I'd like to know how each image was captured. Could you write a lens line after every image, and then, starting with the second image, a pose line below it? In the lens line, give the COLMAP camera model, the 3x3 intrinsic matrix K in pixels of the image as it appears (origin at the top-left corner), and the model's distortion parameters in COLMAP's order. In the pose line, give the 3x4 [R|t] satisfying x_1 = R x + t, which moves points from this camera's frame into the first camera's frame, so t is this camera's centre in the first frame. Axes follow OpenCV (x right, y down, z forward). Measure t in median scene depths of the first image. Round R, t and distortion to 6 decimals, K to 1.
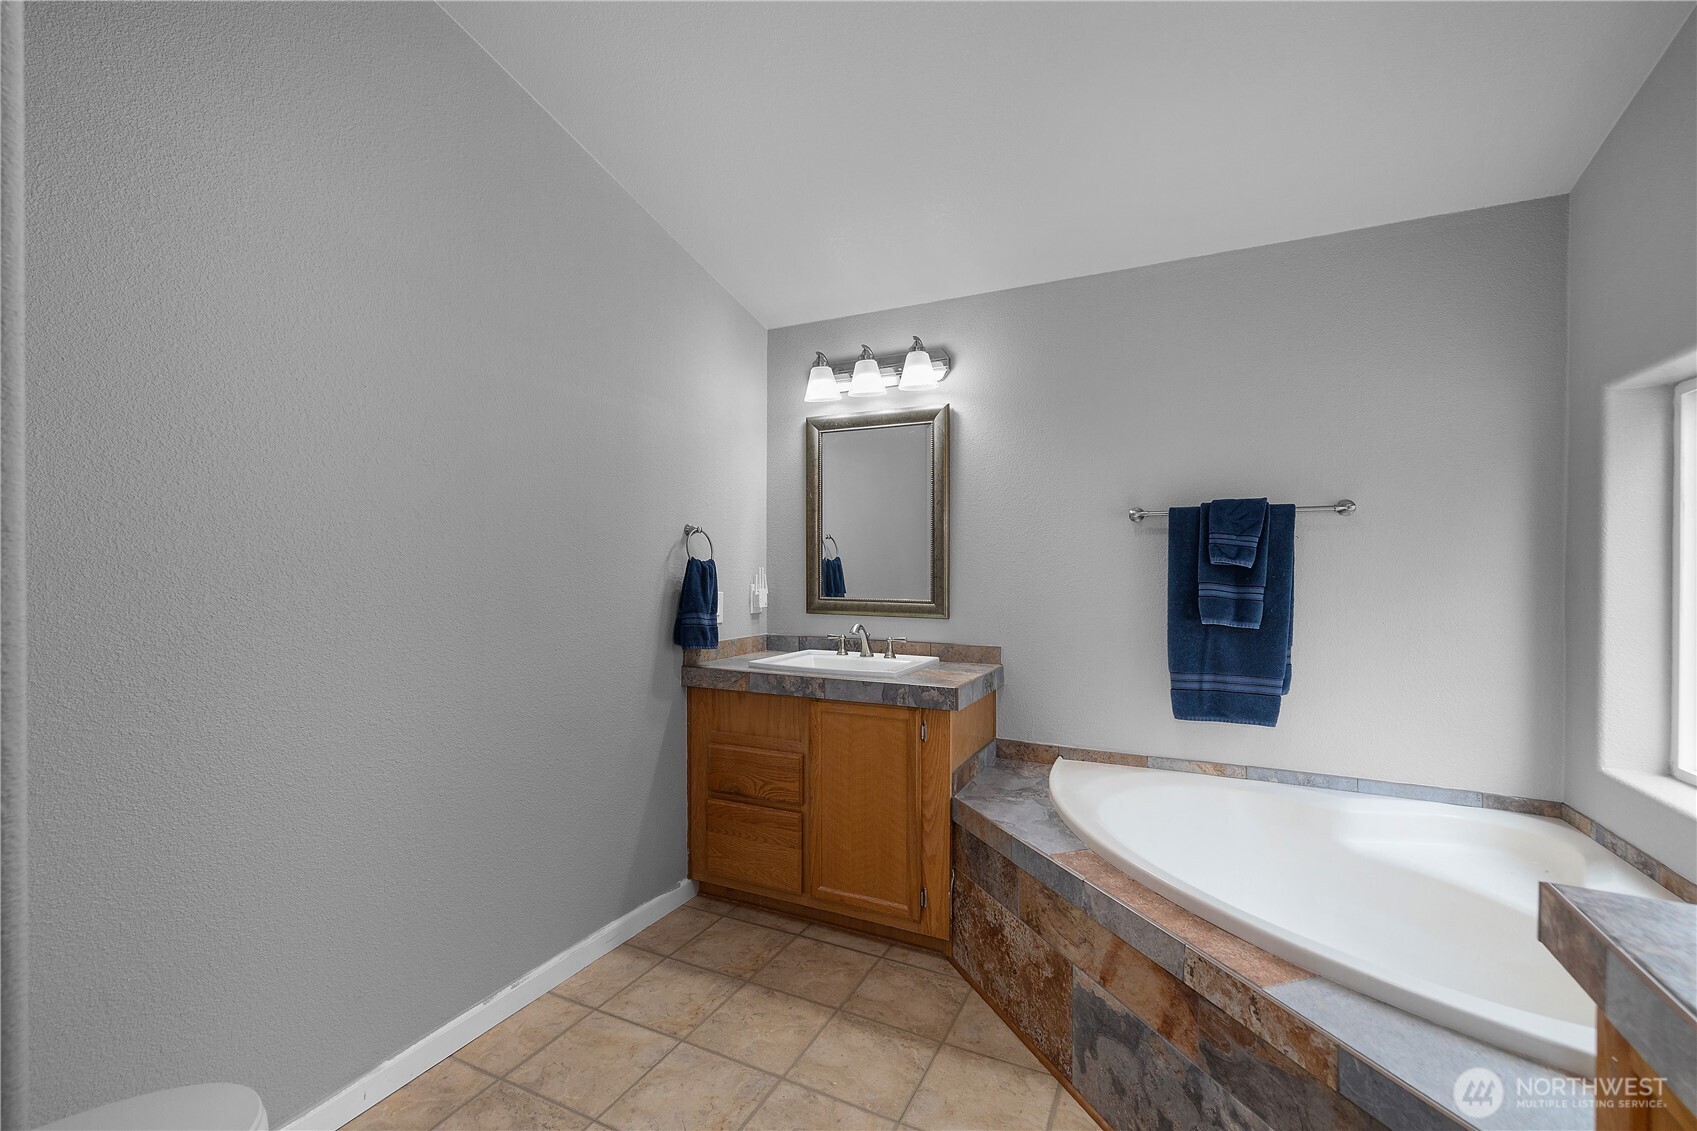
lens RADIAL K [[701.4, 0, 840.5], [0, 701.4, 568.3], [0, 0, 1]] dist [0.001272, 0.000057]
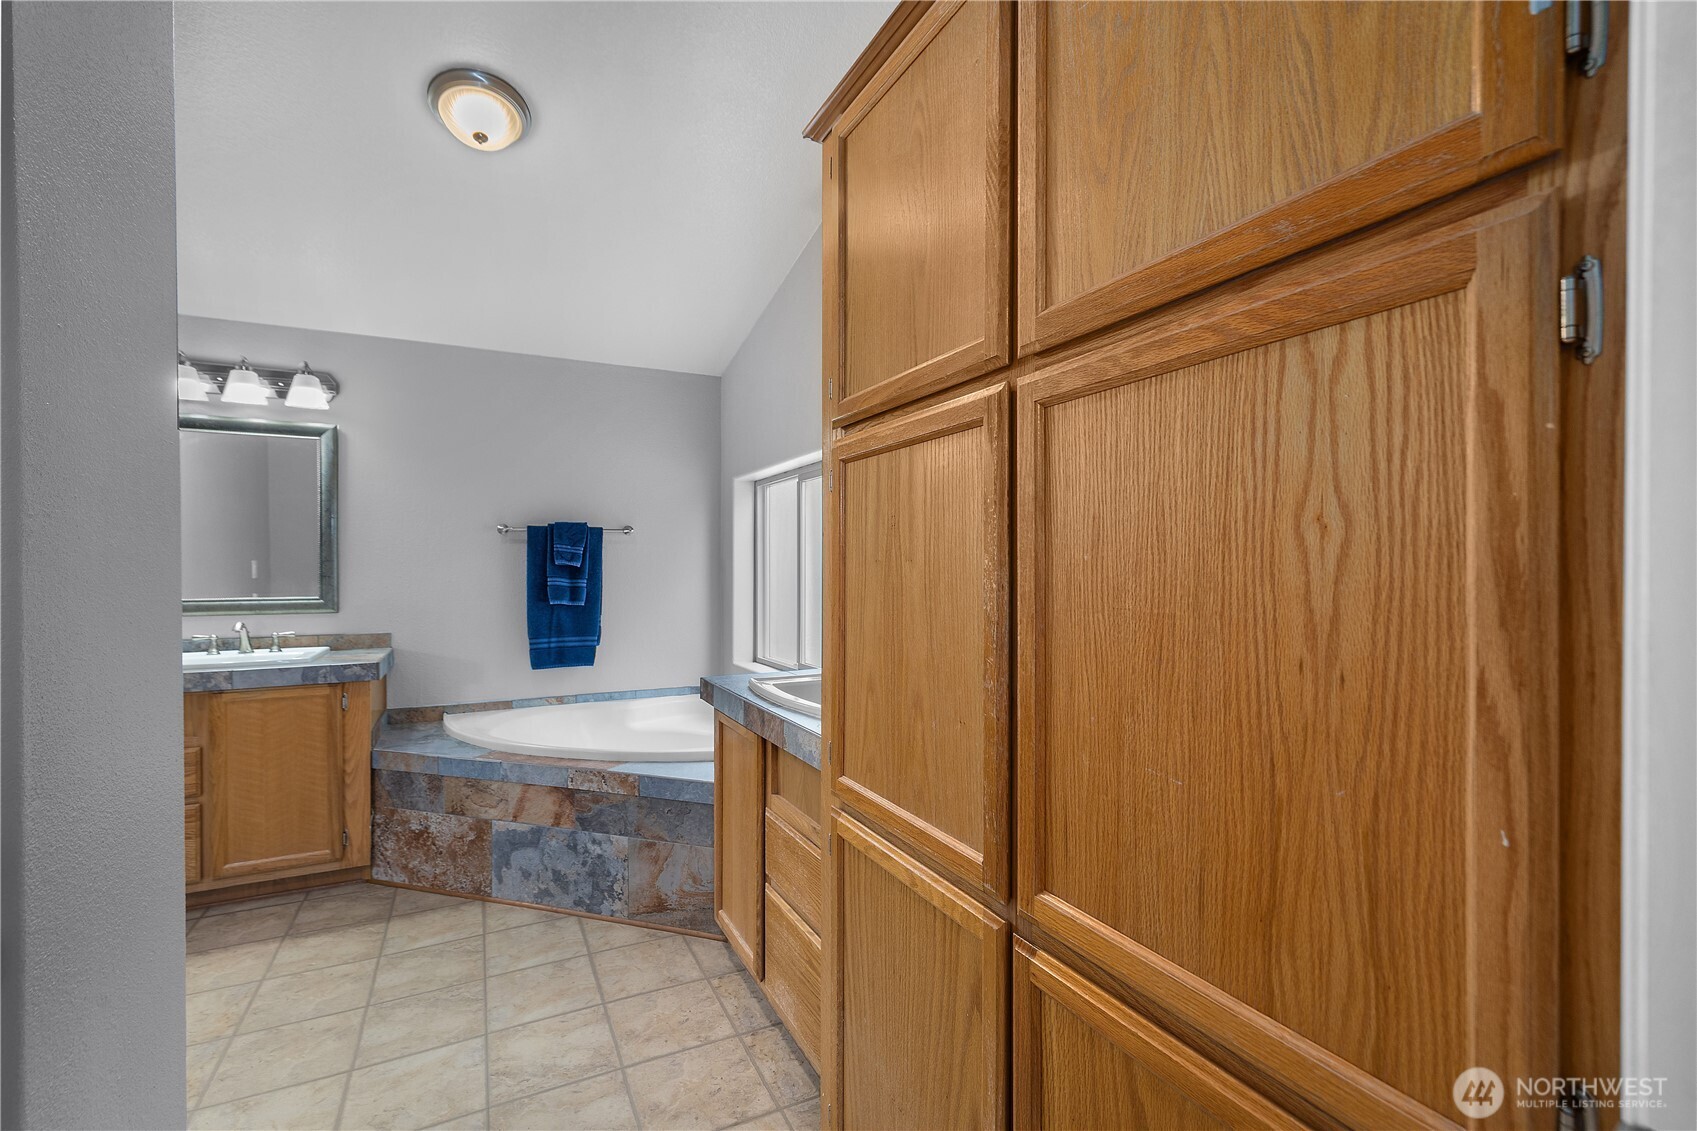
lens RADIAL K [[739.7, 0, 840.1], [0, 739.7, 570.6], [0, 0, 1]] dist [0.000361, -0.000046]
pose [[0.598360, -0.009539, 0.801171, -0.395197], [0.006106, 0.999954, 0.007346, -0.000590], [-0.801204, 0.000496, 0.598391, -0.463528]]
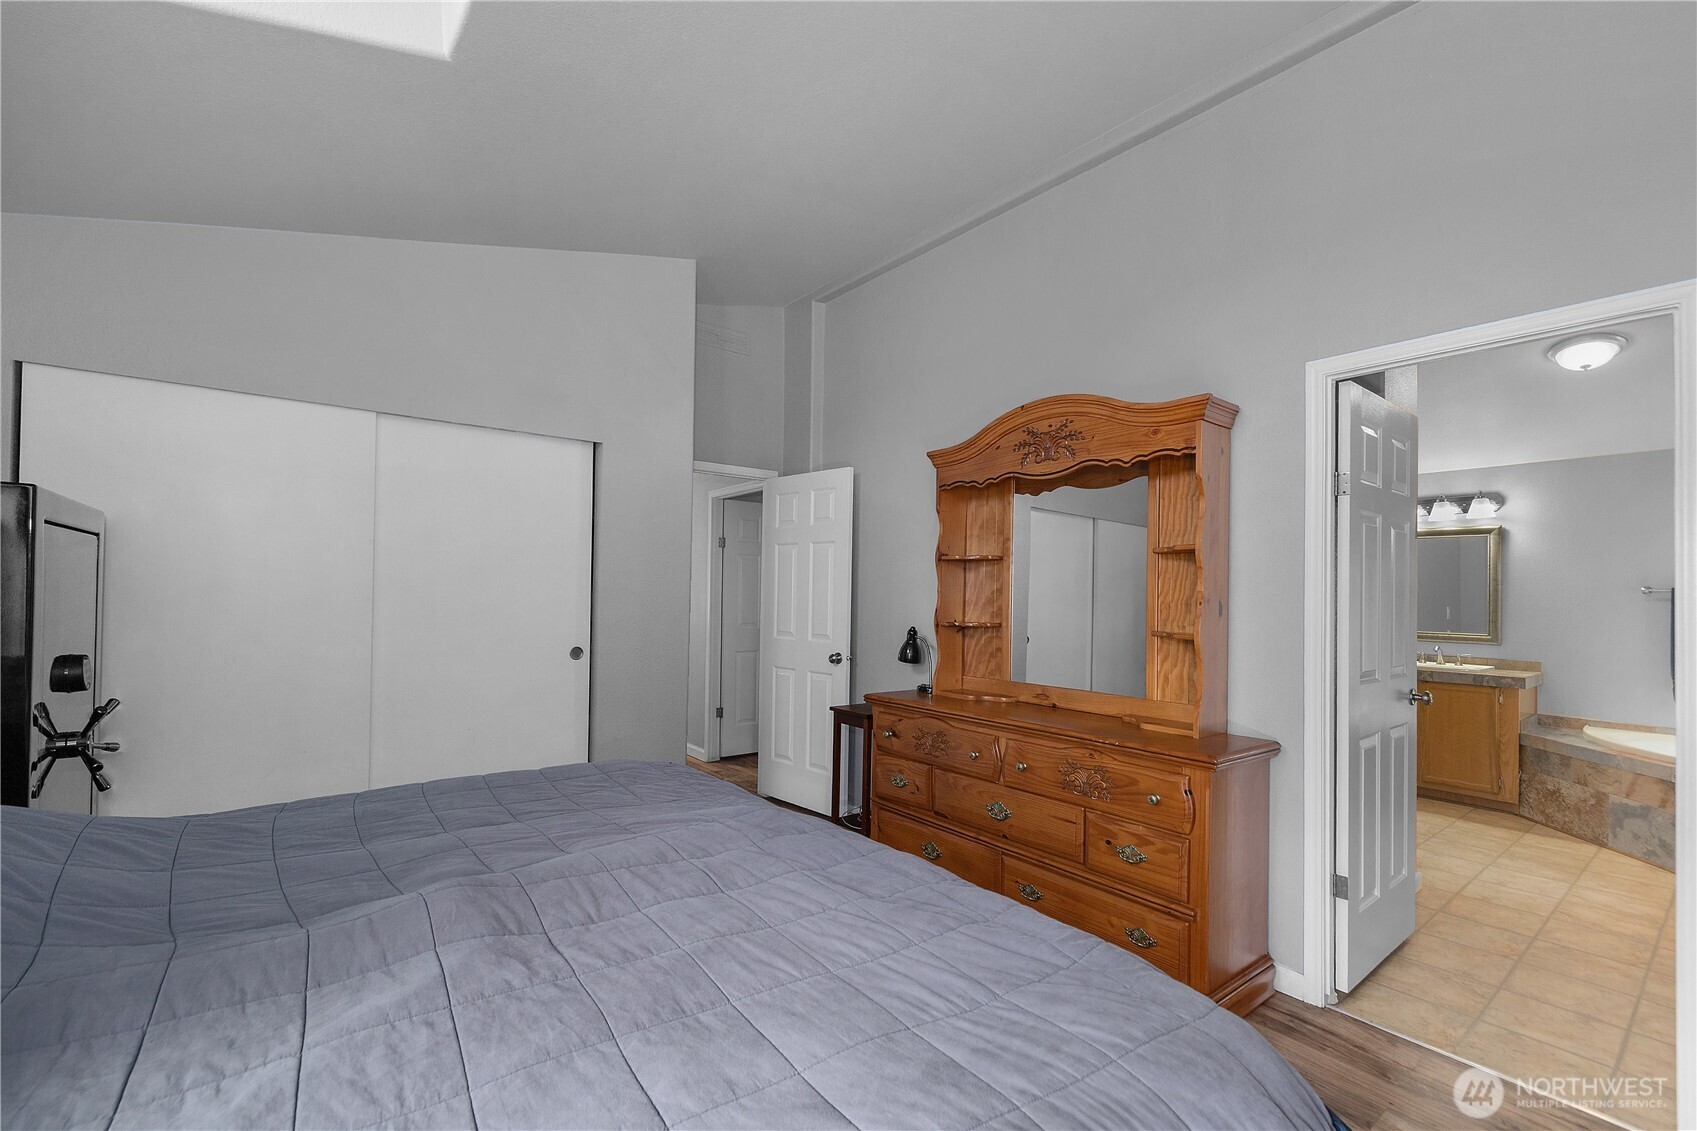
lens RADIAL K [[722.3, 0, 844.9], [0, 722.3, 584.7], [0, 0, 1]] dist [0.001950, 0.000067]
pose [[0.905198, 0.005758, -0.424951, -0.705506], [-0.012790, 0.999824, -0.013697, -0.043051], [0.424797, 0.017833, 0.905113, -1.686422]]
